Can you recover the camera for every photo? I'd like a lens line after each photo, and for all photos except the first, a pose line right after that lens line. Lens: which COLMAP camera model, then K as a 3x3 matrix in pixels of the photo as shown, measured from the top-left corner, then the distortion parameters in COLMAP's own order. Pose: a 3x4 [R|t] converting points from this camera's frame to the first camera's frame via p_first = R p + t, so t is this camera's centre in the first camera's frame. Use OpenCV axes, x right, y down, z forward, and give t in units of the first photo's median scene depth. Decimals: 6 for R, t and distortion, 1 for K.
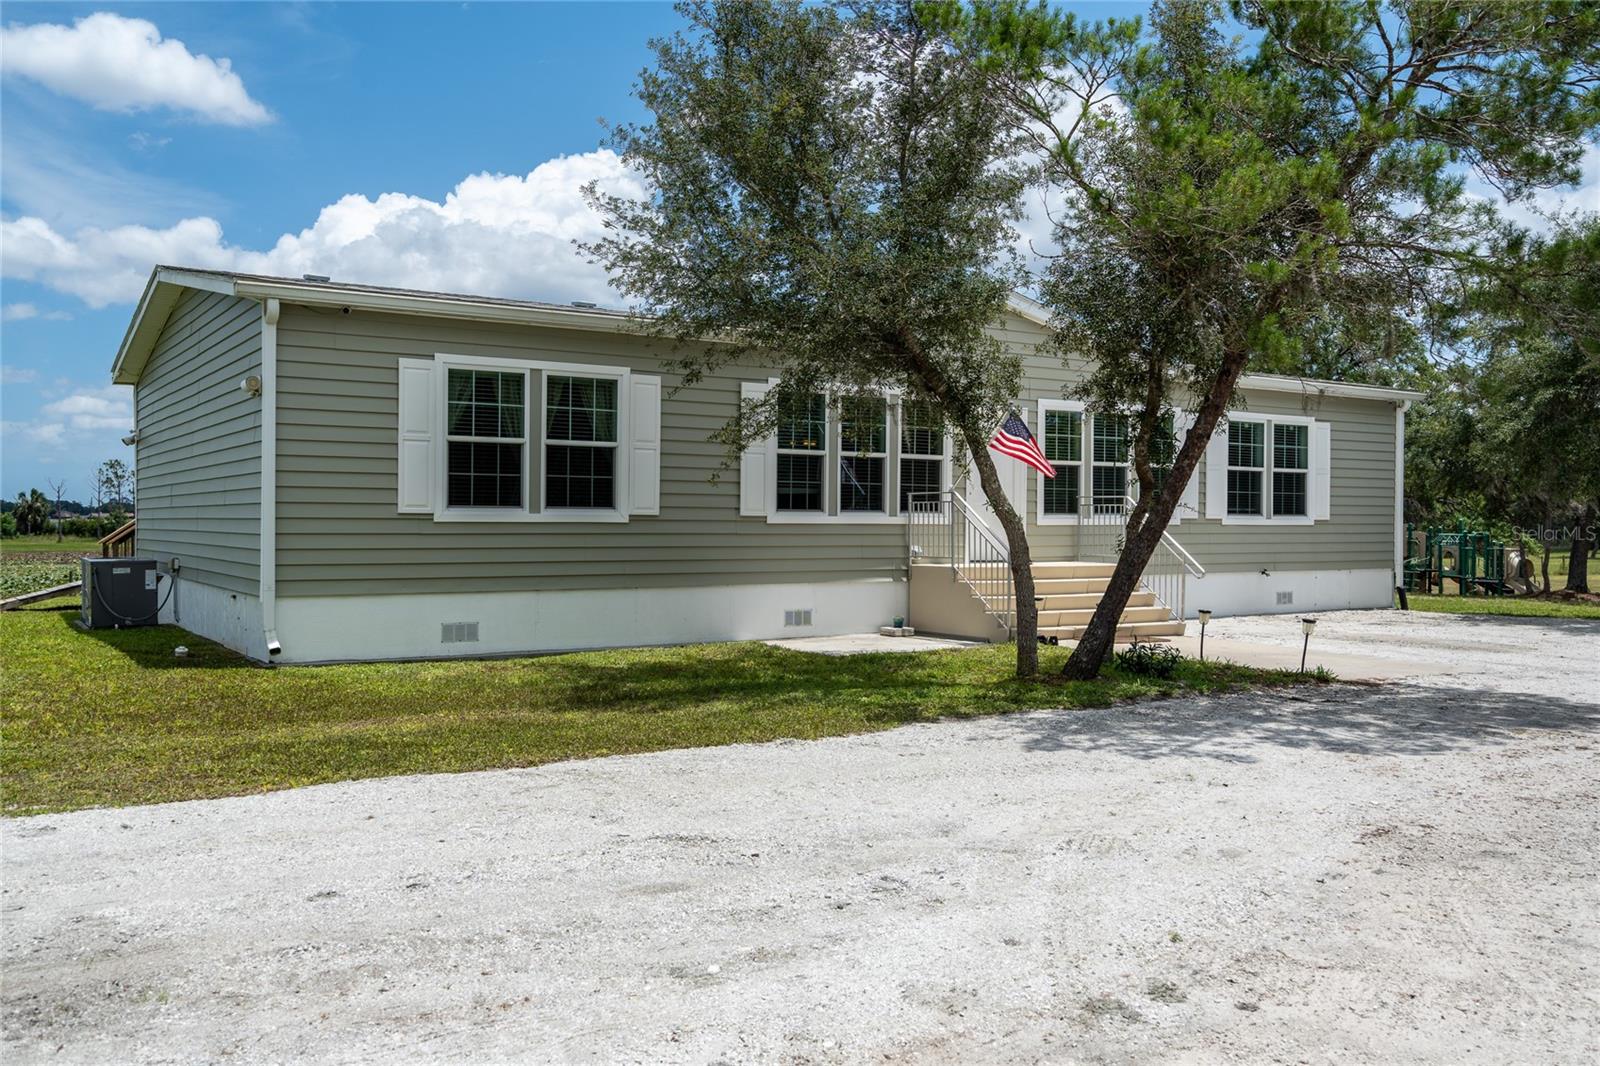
lens RADIAL K [[1435.0, 0, 803.3], [0, 1435.0, 532.7], [0, 0, 1]] dist [-0.014352, -0.008290]
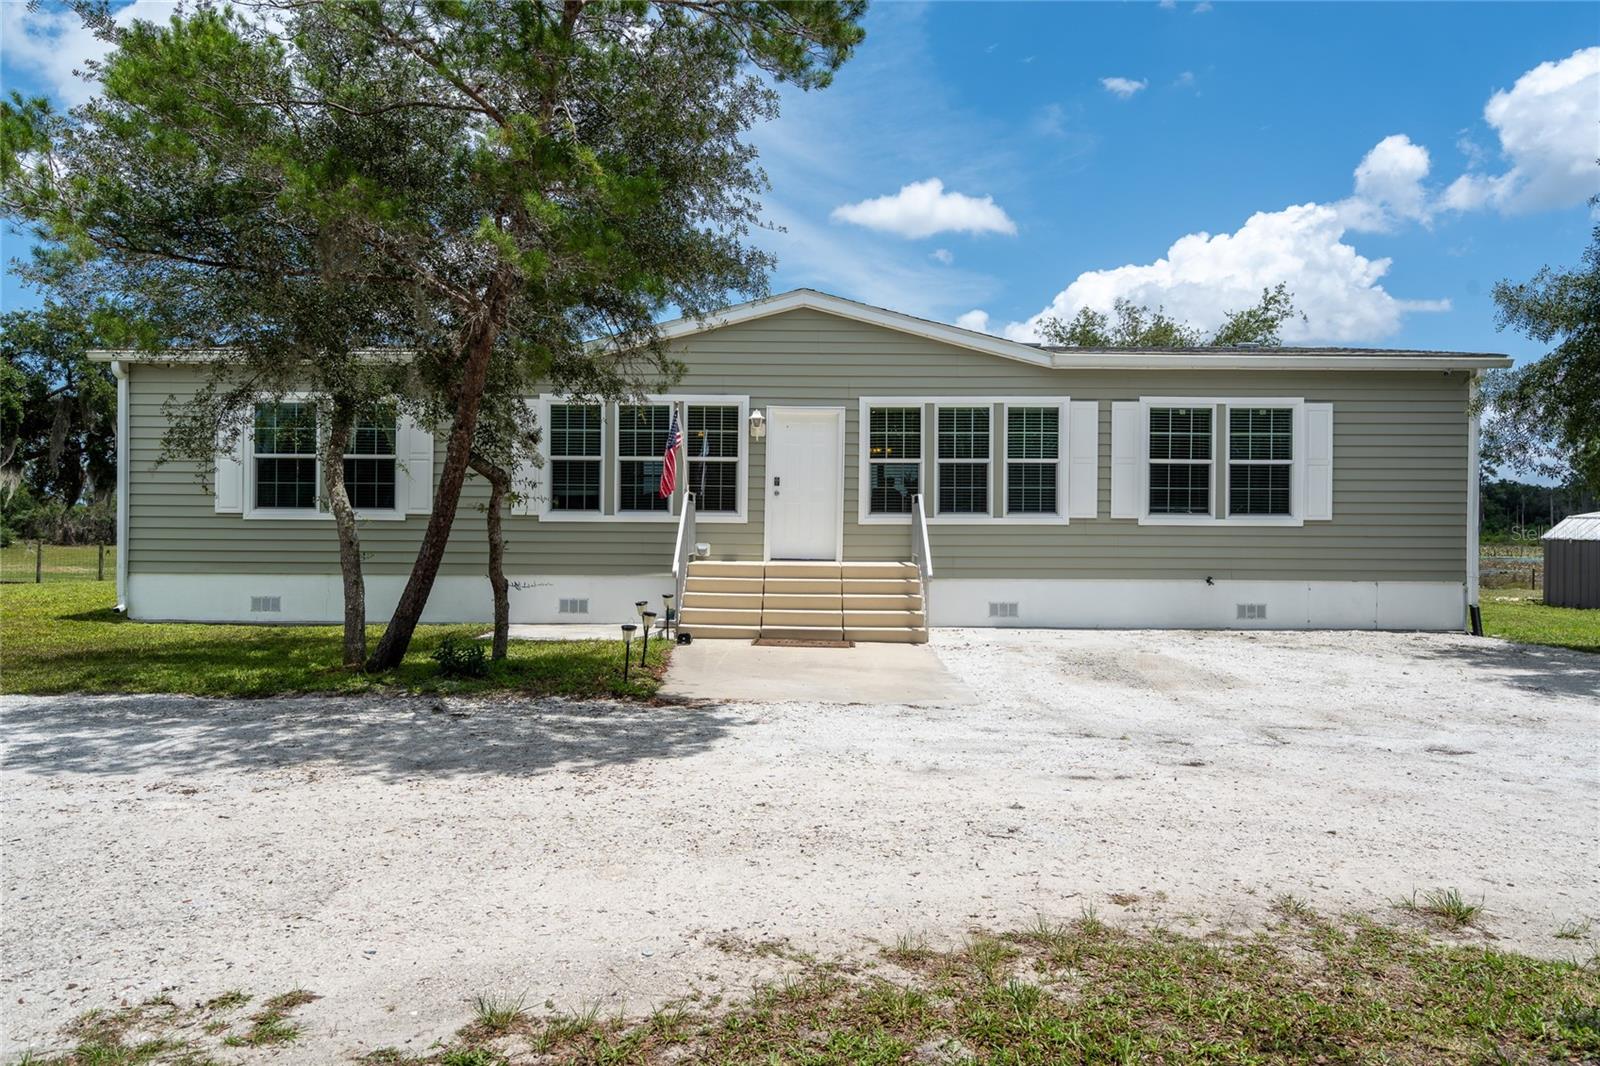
lens RADIAL K [[1056.8, 0, 800.3], [0, 1056.8, 535.4], [0, 0, 1]] dist [0.003927, -0.000553]
pose [[0.818637, 0.008133, -0.574254, 0.482051], [-0.007380, 0.999966, 0.003641, -0.000135], [0.574264, 0.001257, 0.818669, 0.331533]]
